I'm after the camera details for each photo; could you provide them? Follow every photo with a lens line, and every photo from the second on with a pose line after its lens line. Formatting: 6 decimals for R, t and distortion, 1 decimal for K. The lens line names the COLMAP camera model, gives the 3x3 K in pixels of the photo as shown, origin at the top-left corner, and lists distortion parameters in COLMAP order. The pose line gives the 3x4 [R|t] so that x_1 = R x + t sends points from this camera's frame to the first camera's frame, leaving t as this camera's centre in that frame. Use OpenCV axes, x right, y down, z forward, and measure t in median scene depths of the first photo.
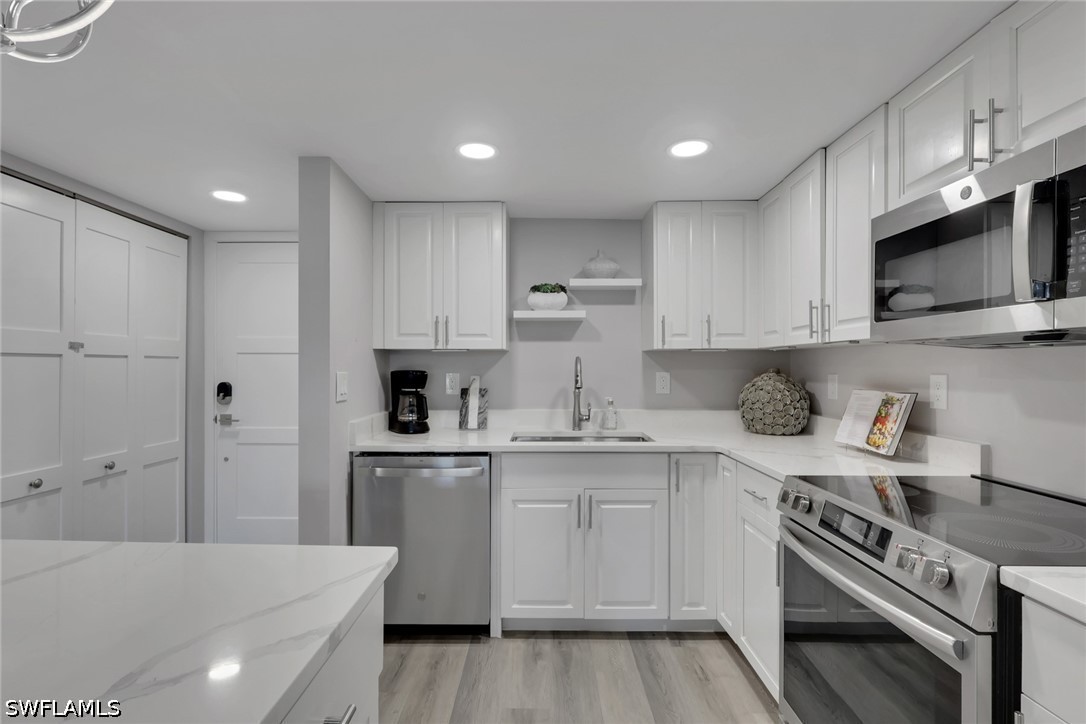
lens RADIAL K [[515.0, 0, 539.4], [0, 515.0, 363.5], [0, 0, 1]] dist [-0.003154, -0.000727]
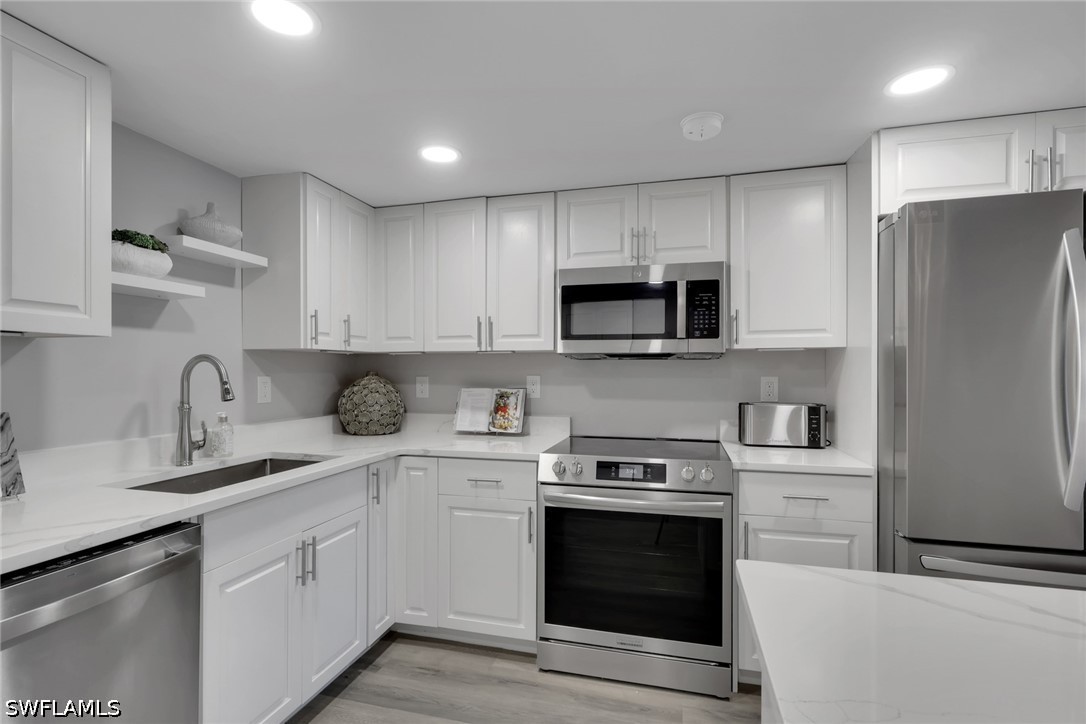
lens RADIAL K [[515.0, 0, 540.6], [0, 515.0, 369.6], [0, 0, 1]] dist [-0.003154, -0.000727]
pose [[0.254126, 0.001610, 0.967170, -0.555087], [-0.007955, 0.999968, 0.000425, 0.002894], [-0.967138, -0.007802, 0.254130, 0.478059]]
